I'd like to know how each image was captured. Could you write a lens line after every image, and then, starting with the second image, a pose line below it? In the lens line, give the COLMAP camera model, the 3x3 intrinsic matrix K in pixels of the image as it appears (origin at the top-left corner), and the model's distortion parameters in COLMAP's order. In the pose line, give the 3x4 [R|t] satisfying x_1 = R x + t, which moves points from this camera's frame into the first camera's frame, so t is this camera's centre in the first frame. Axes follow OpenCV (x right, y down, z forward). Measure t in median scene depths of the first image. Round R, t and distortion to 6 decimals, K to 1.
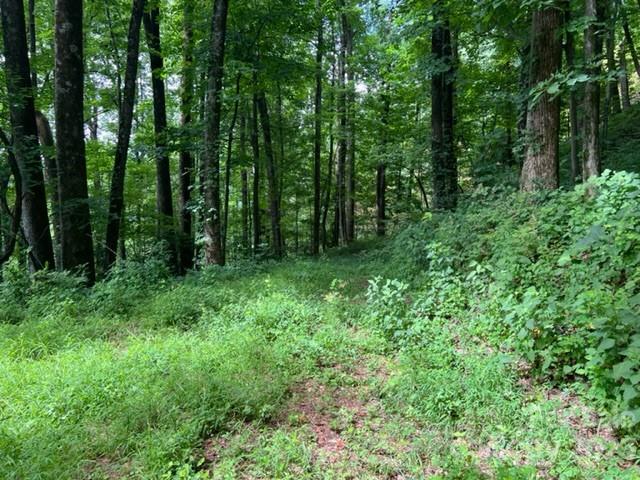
lens RADIAL K [[476.7, 0, 320.0], [0, 476.7, 240.0], [0, 0, 1]] dist [0.031984, -0.045462]
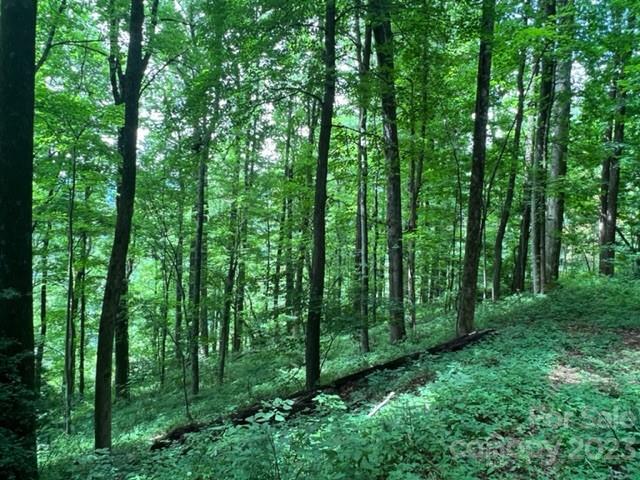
lens RADIAL K [[459.9, 0, 320.0], [0, 459.9, 240.0], [0, 0, 1]] dist [0.000589, -0.000131]
pose [[0.927692, 0.049963, -0.369989, 0.013233], [-0.065421, 0.997426, -0.029341, -0.011414], [0.367570, 0.051425, 0.928573, 0.403538]]
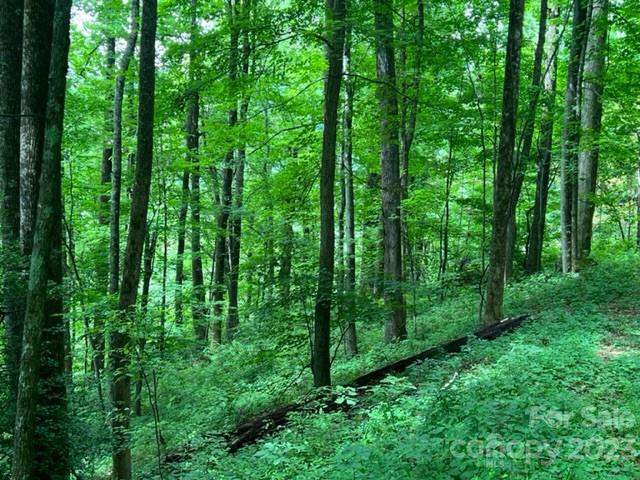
lens RADIAL K [[751.4, 0, 320.0], [0, 751.4, 240.0], [0, 0, 1]] dist [0.144008, -0.332905]
pose [[0.974610, 0.054013, -0.217296, -0.009746], [-0.049503, 0.998432, 0.026152, -0.016618], [0.218368, -0.014732, 0.975755, 0.296540]]
